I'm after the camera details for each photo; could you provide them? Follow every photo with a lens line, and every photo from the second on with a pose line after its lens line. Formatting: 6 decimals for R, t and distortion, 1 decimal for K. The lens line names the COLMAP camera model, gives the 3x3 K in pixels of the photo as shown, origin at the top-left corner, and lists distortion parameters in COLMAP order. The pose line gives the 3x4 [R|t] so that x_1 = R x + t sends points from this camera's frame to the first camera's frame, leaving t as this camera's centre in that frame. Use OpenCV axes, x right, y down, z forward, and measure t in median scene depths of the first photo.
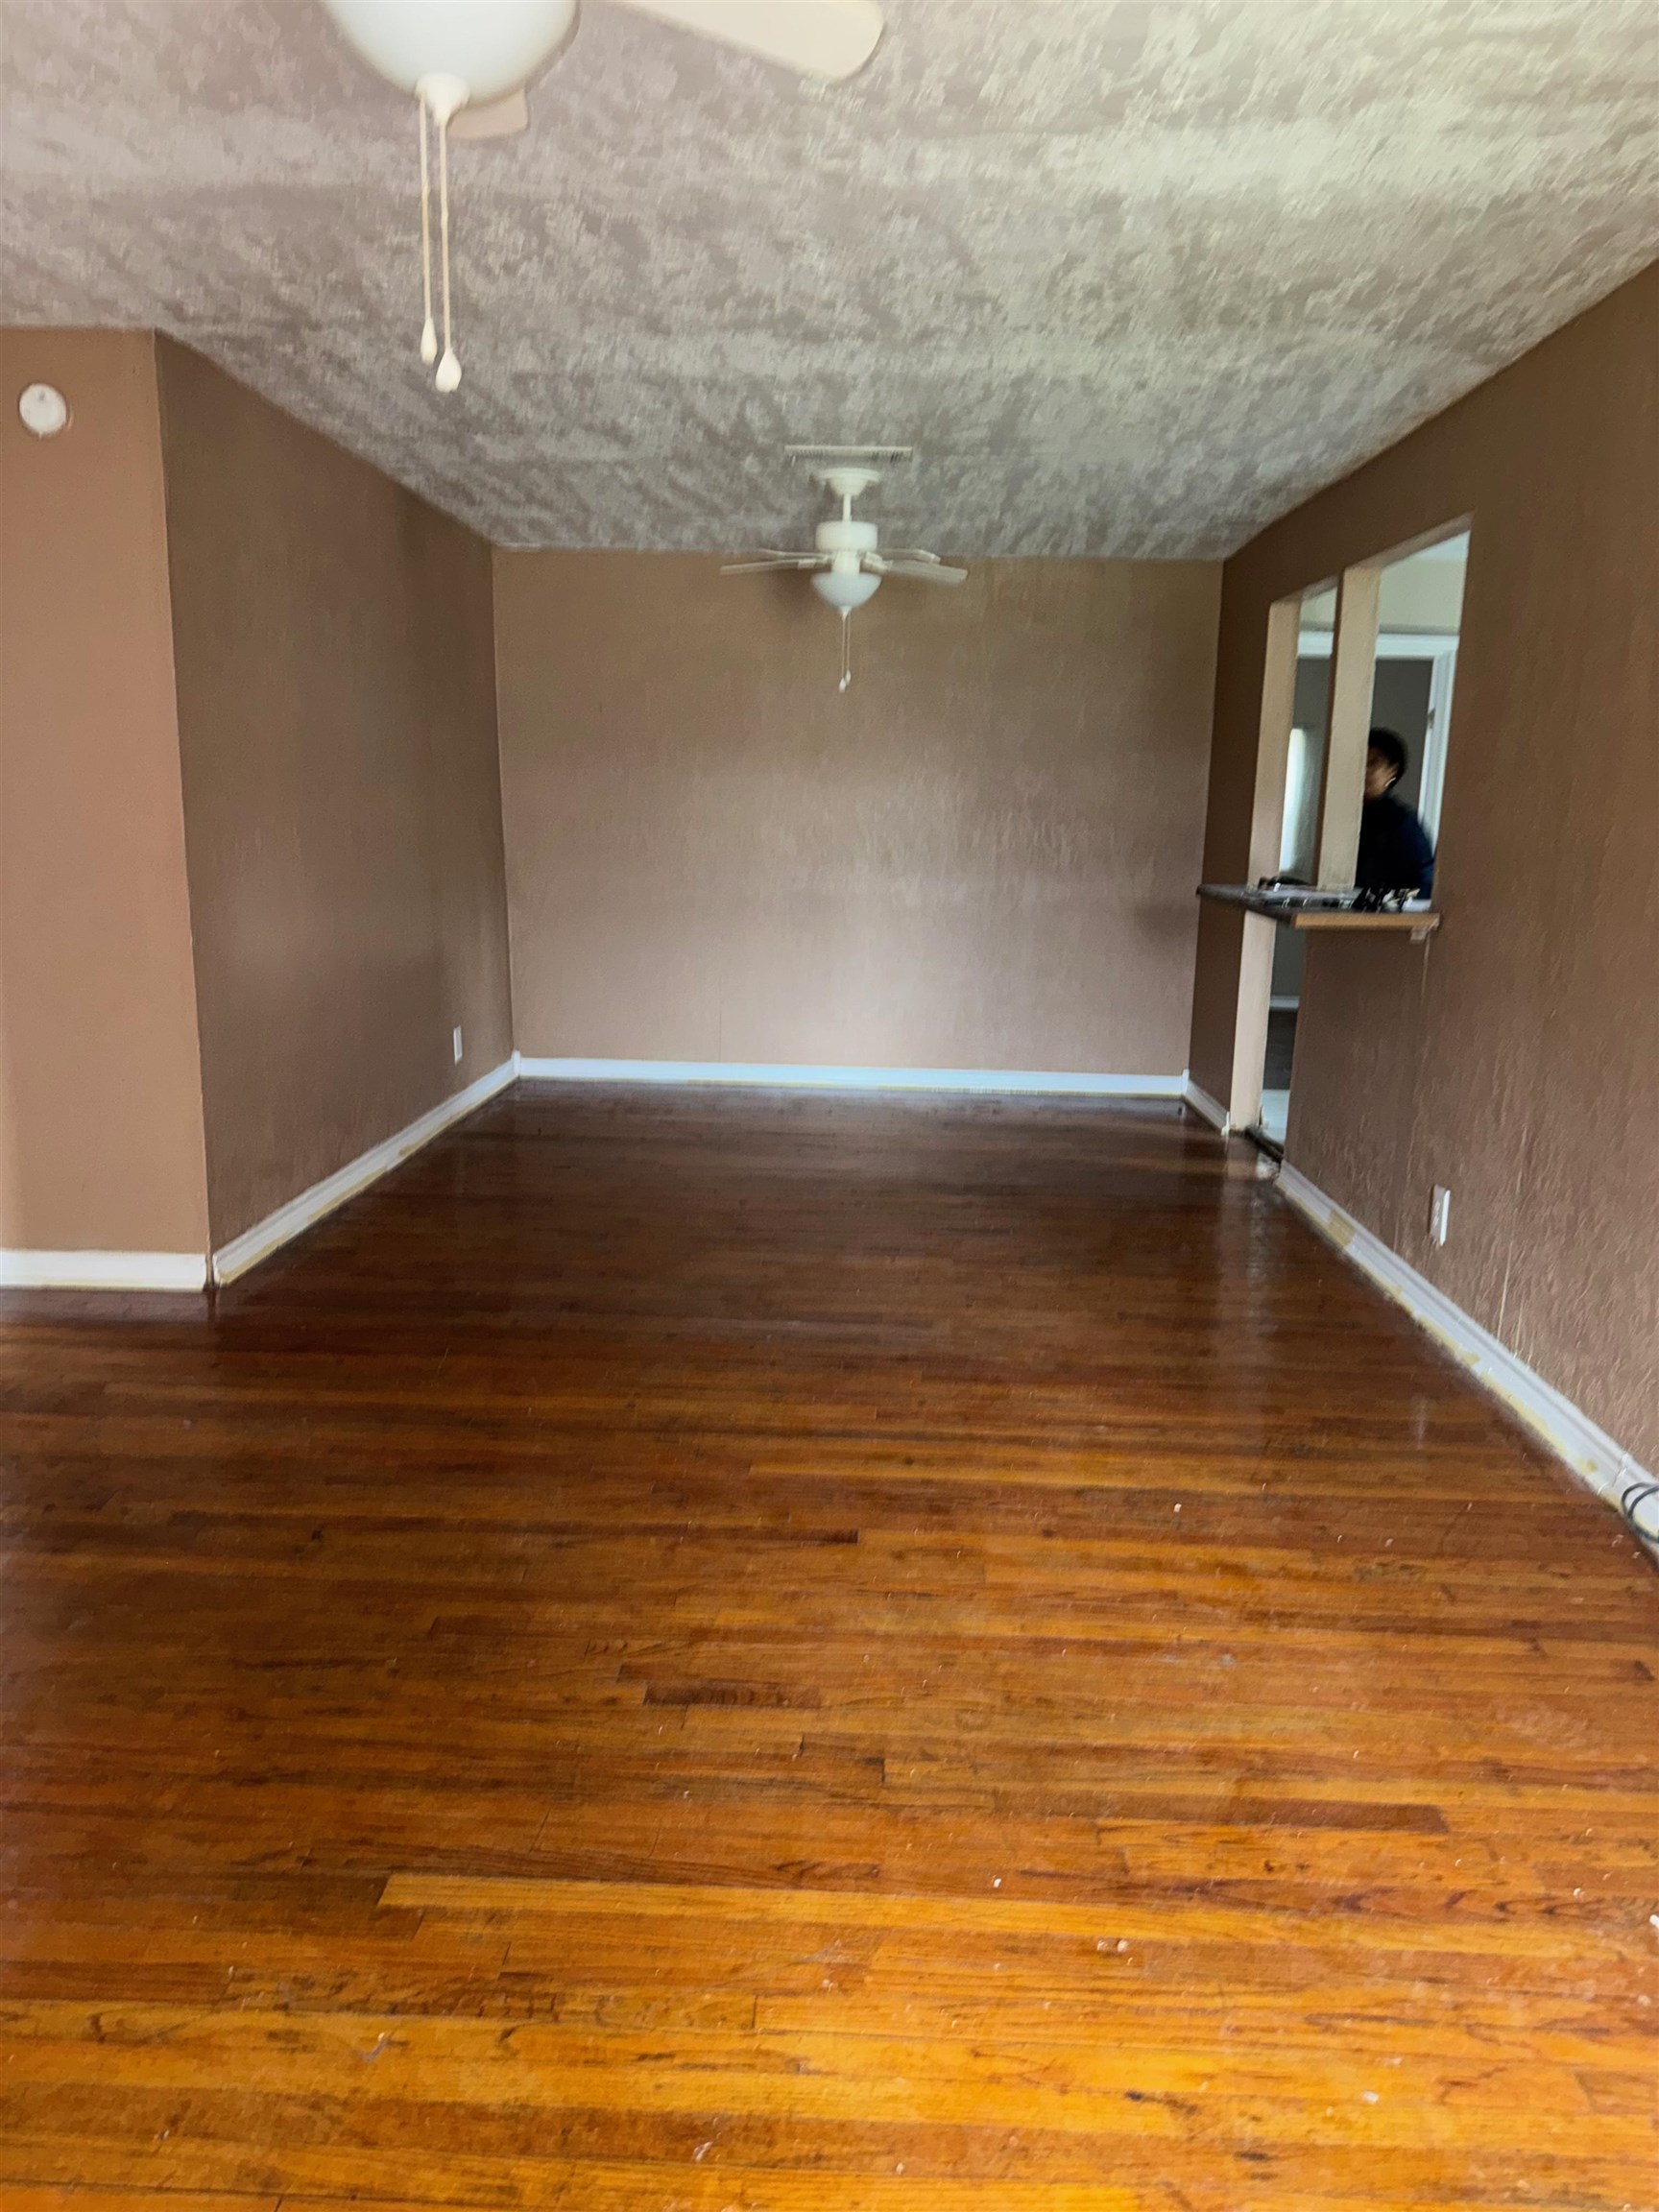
lens RADIAL K [[1588.5, 0, 815.0], [0, 1588.5, 1122.4], [0, 0, 1]] dist [0.030801, -0.033090]
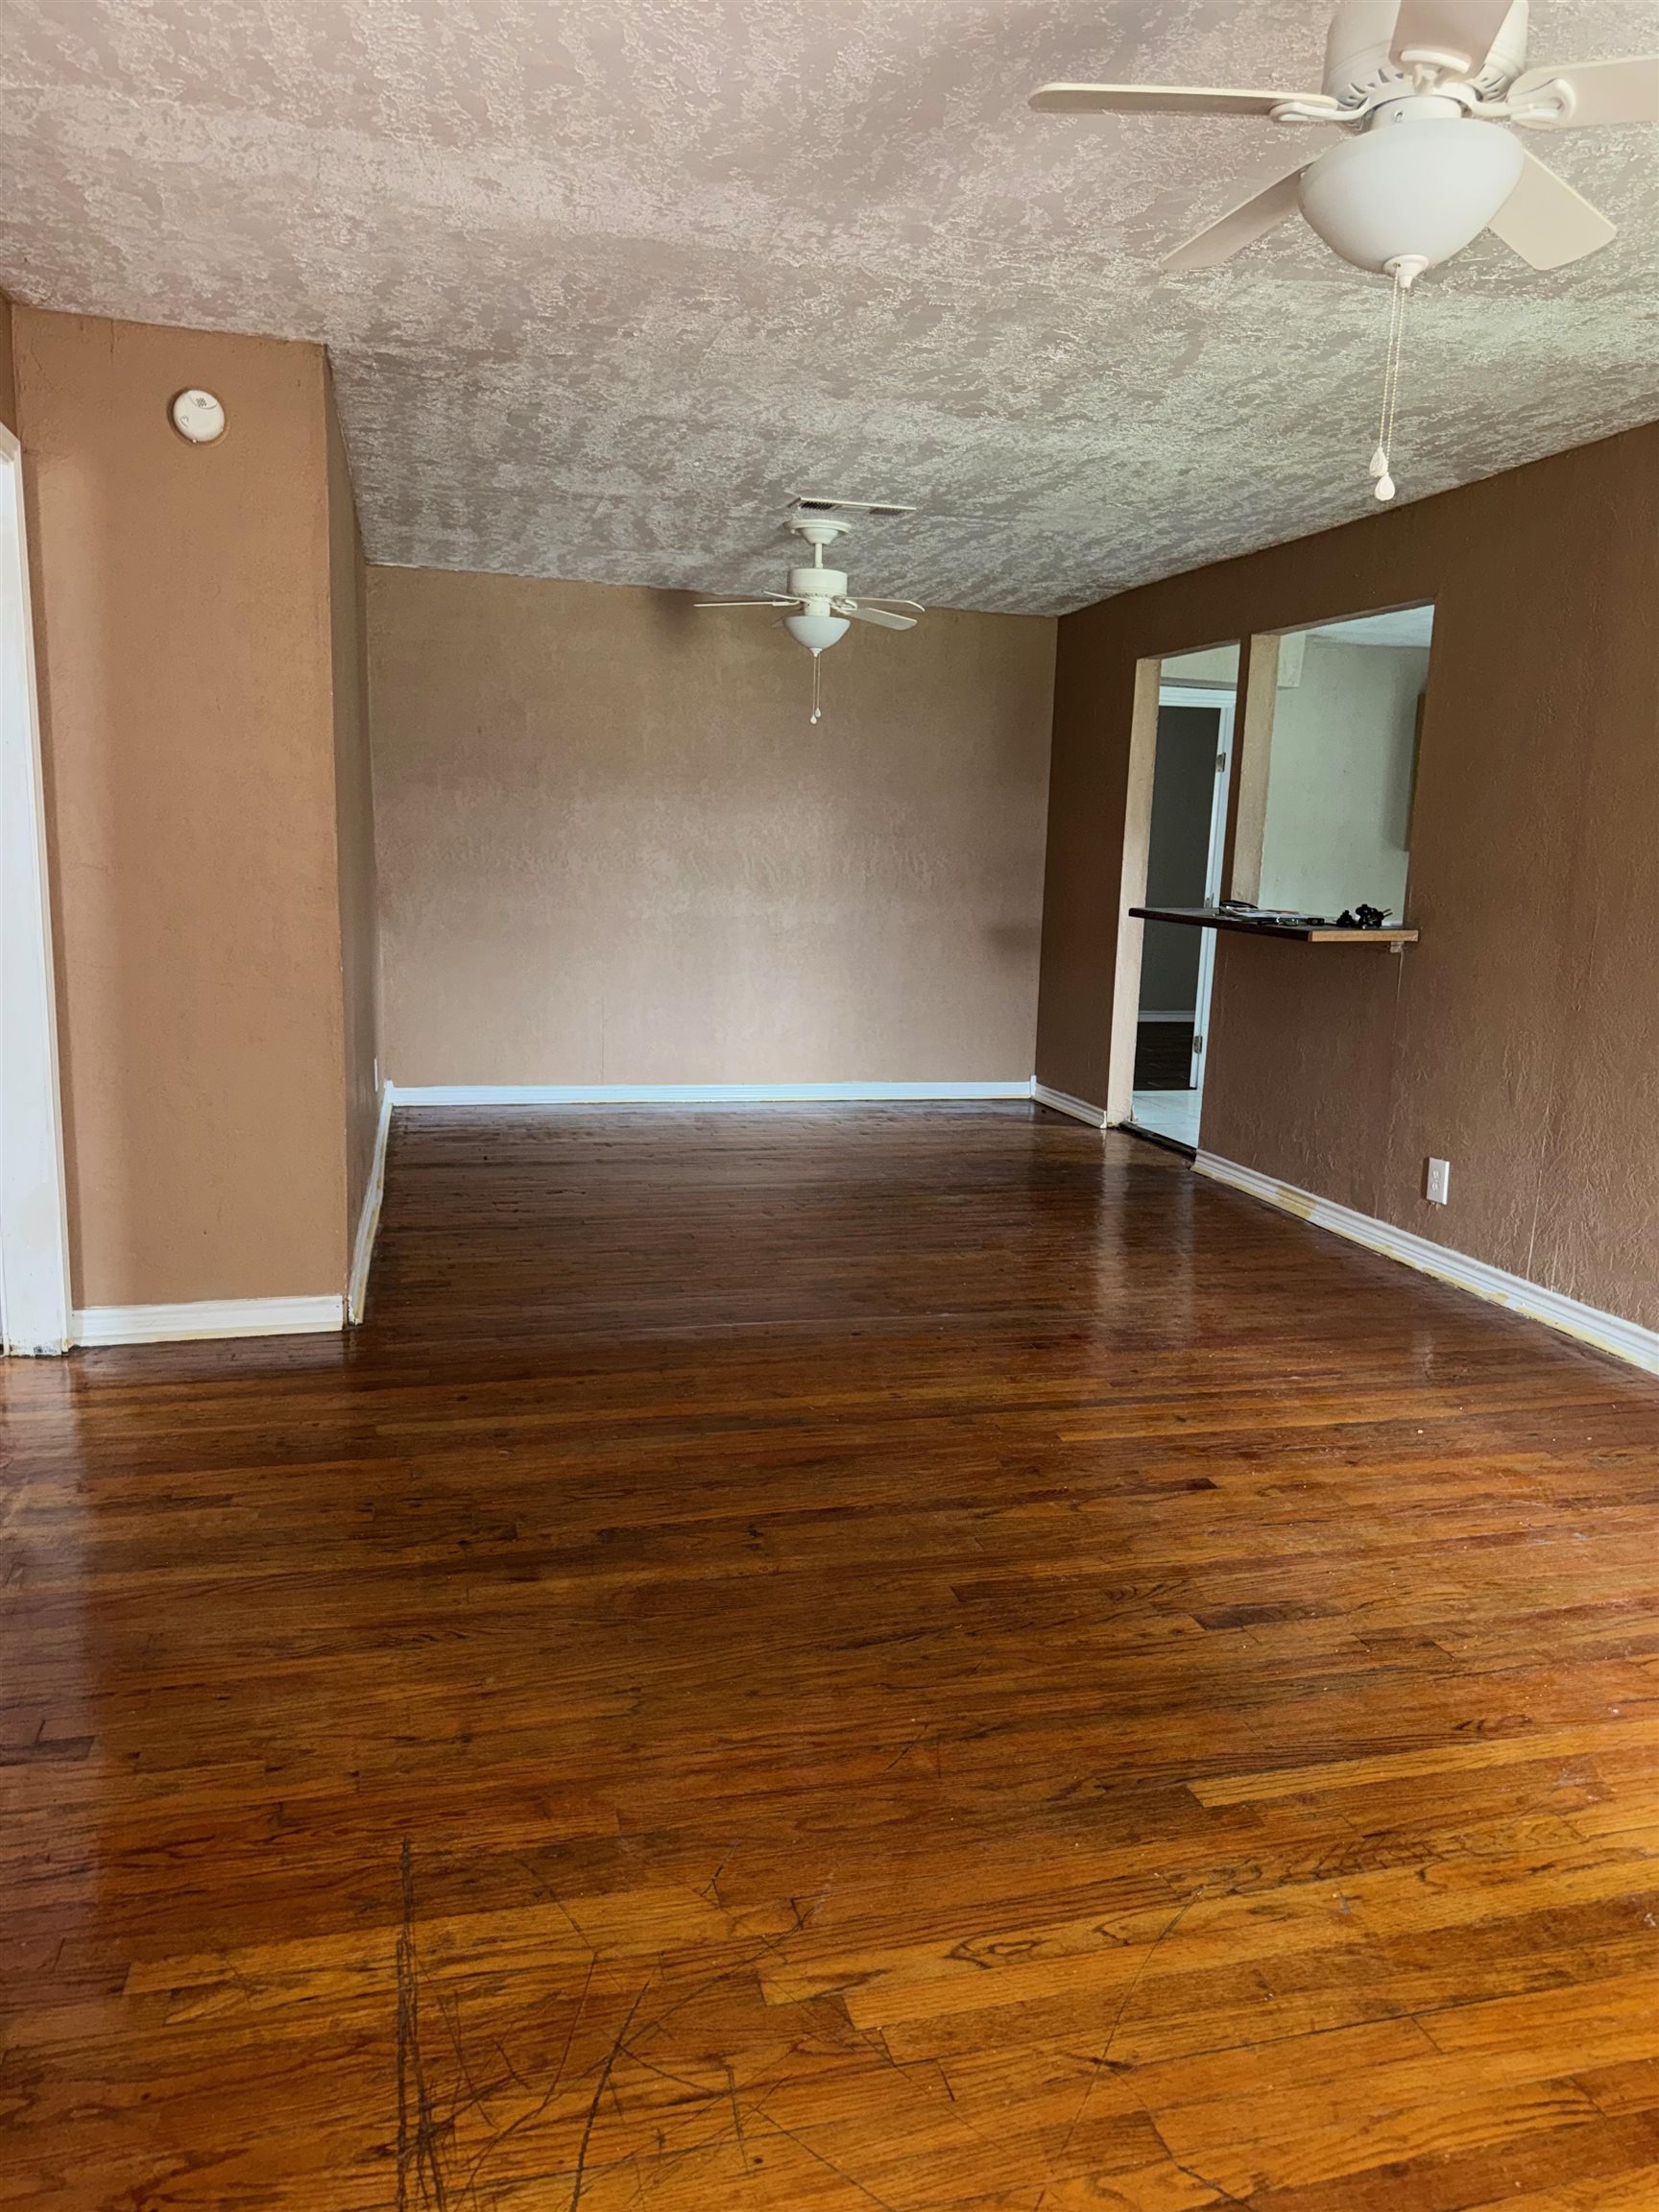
lens RADIAL K [[1588.5, 0, 826.7], [0, 1588.5, 1113.0], [0, 0, 1]] dist [0.030801, -0.033090]
pose [[0.955160, -0.042206, 0.293065, -0.508999], [0.047784, 0.998787, -0.011895, -0.001330], [-0.292208, 0.025366, 0.956018, -0.011373]]
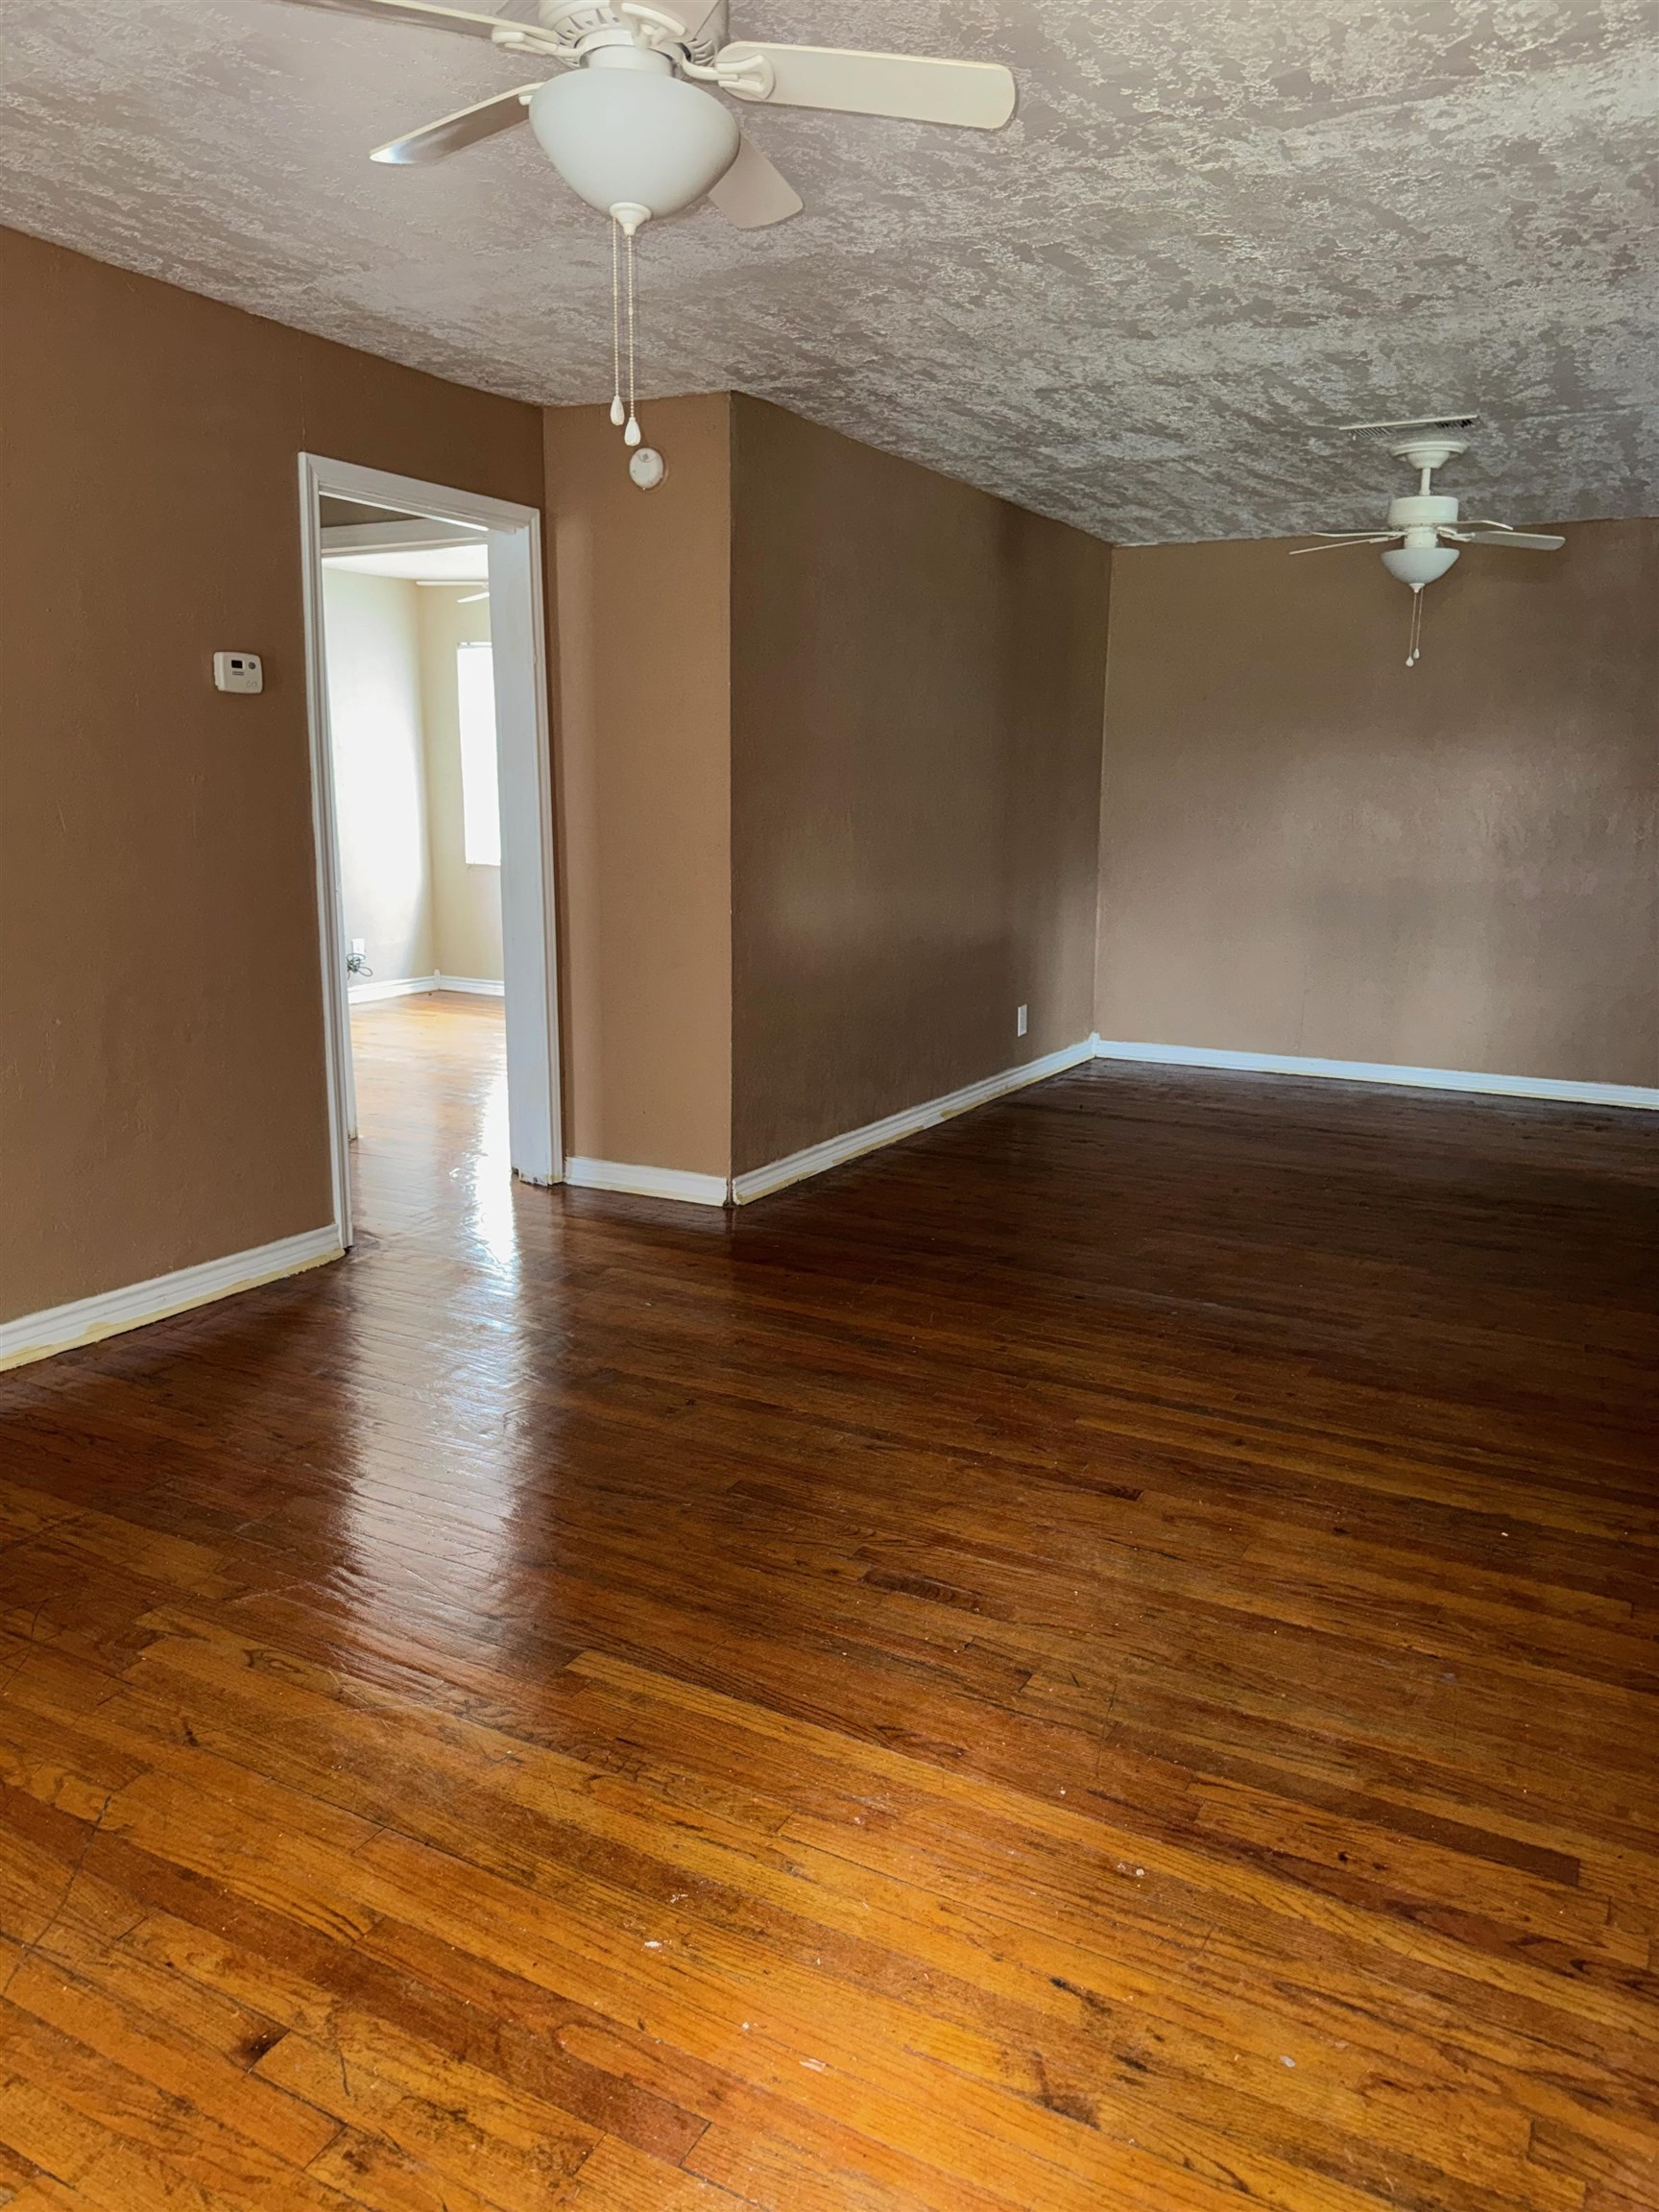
lens RADIAL K [[1588.5, 0, 819.4], [0, 1588.5, 1108.2], [0, 0, 1]] dist [0.030801, -0.033090]
pose [[0.894152, 0.082227, -0.440148, 0.249664], [-0.084896, 0.996296, 0.013660, 0.013860], [0.439641, 0.025153, 0.897821, -0.021835]]
